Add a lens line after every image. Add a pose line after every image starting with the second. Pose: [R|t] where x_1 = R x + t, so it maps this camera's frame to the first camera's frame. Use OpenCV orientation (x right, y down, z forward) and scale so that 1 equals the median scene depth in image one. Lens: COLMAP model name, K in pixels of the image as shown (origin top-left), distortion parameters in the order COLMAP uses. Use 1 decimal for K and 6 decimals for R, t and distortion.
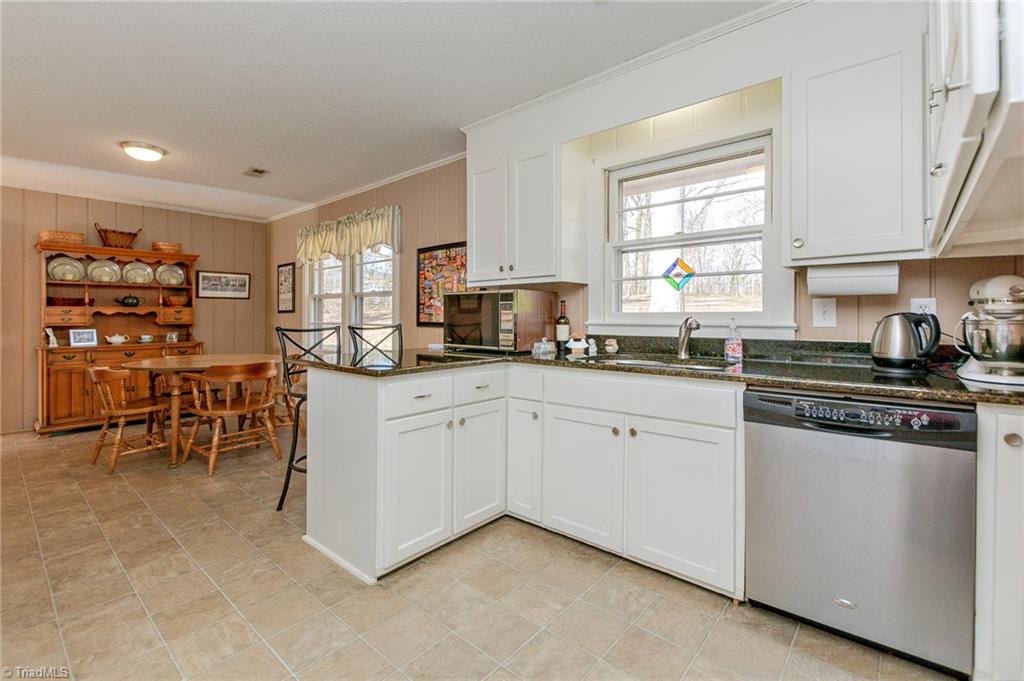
lens RADIAL K [[456.7, 0, 517.3], [0, 456.7, 320.0], [0, 0, 1]] dist [0.002364, -0.001281]
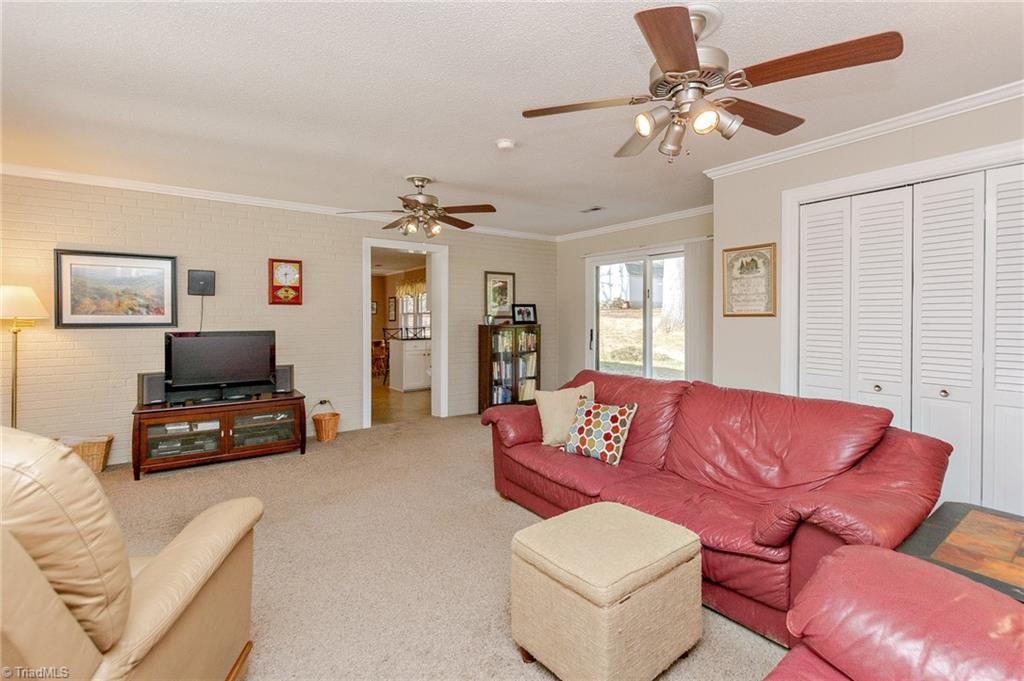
lens RADIAL K [[456.7, 0, 517.0], [0, 456.7, 322.9], [0, 0, 1]] dist [0.002364, -0.001281]
pose [[0.973426, -0.002600, -0.228988, 0.894736], [0.003406, 0.999989, 0.003126, -0.021579], [0.228977, -0.003823, 0.973424, -1.524554]]
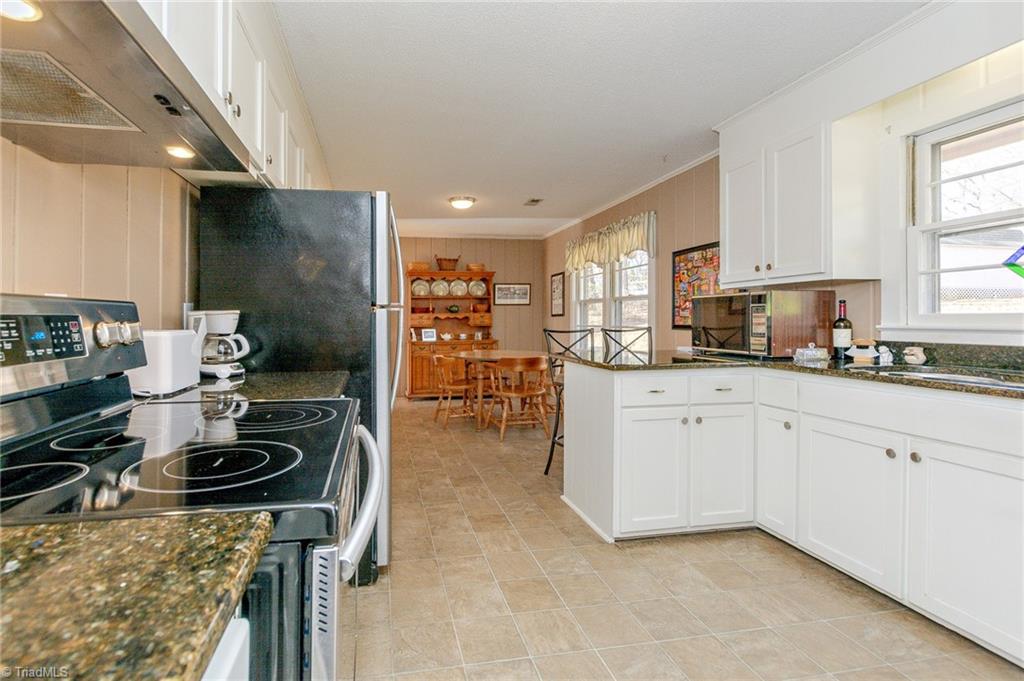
lens RADIAL K [[456.7, 0, 471.4], [0, 456.7, 319.4], [0, 0, 1]] dist [0.002364, -0.001281]
pose [[0.788482, -0.004229, -0.615043, 0.053584], [0.000121, 0.999977, -0.006721, -0.000867], [0.615057, 0.005225, 0.788465, -0.069231]]
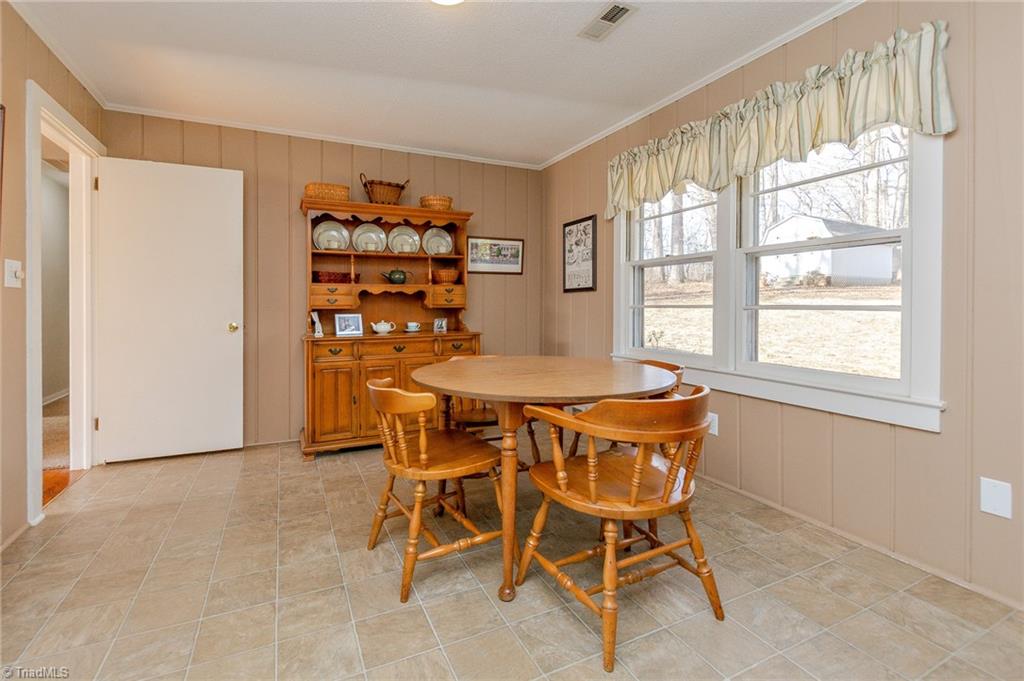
lens RADIAL K [[456.7, 0, 514.6], [0, 456.7, 310.8], [0, 0, 1]] dist [0.002364, -0.001281]
pose [[0.924378, 0.001380, -0.381475, -0.571150], [0.000230, 0.999991, 0.004176, 0.016875], [0.381477, -0.003948, 0.924370, 0.568495]]
